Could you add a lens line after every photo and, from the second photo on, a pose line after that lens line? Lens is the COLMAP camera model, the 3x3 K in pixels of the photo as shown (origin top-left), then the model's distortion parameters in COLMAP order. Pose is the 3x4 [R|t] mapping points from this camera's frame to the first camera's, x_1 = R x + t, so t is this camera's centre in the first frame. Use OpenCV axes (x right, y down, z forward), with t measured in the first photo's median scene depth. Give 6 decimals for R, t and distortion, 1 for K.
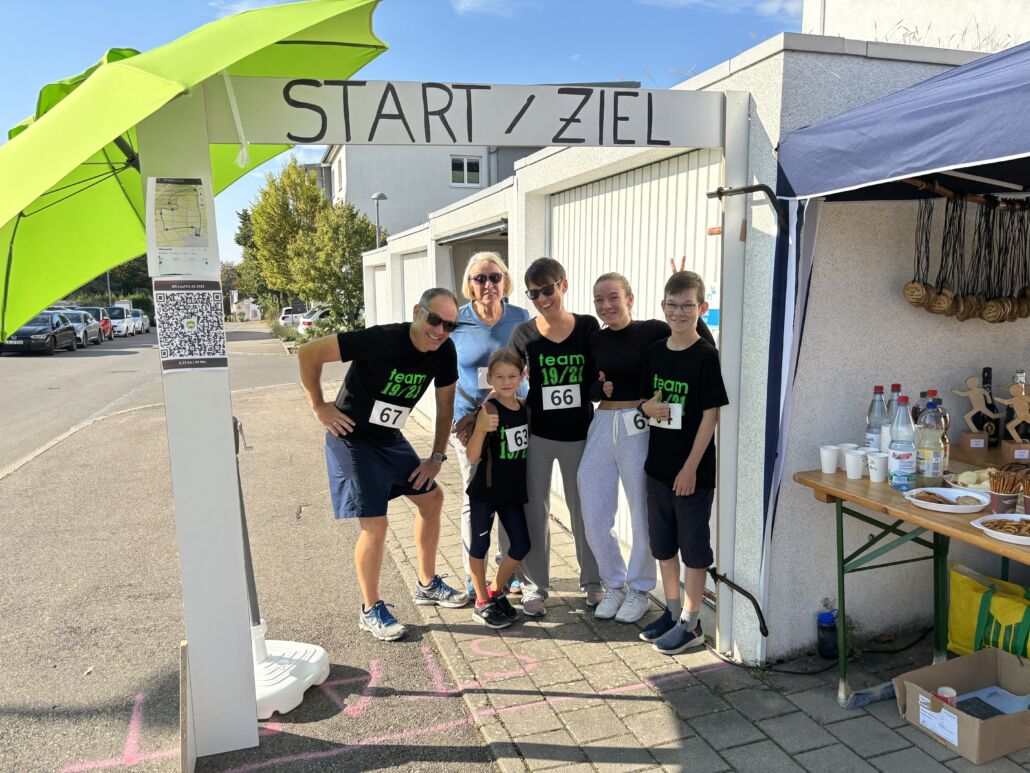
lens RADIAL K [[778.9, 0, 517.5], [0, 778.9, 399.7], [0, 0, 1]] dist [0.125713, -0.177257]
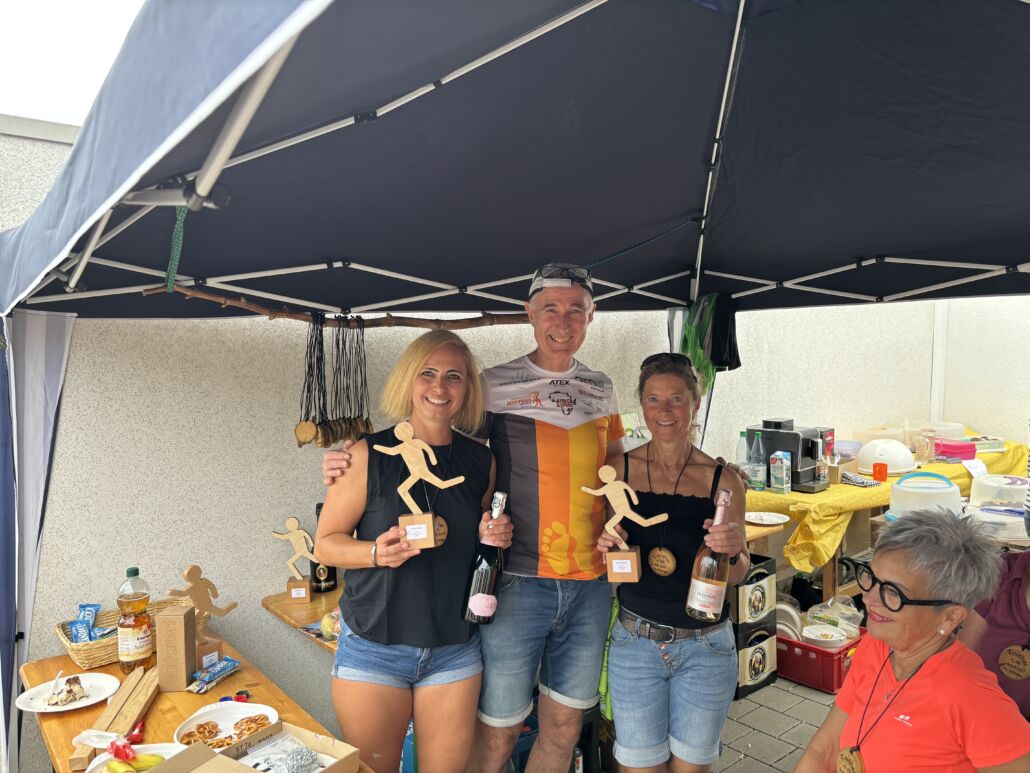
lens RADIAL K [[778.9, 0, 517.5], [0, 778.9, 399.7], [0, 0, 1]] dist [0.125713, -0.177257]
pose [[0.929484, -0.011745, 0.368676, 0.493078], [0.055703, 0.992500, -0.108818, -0.048815], [-0.364633, 0.121681, 0.923167, 0.077831]]
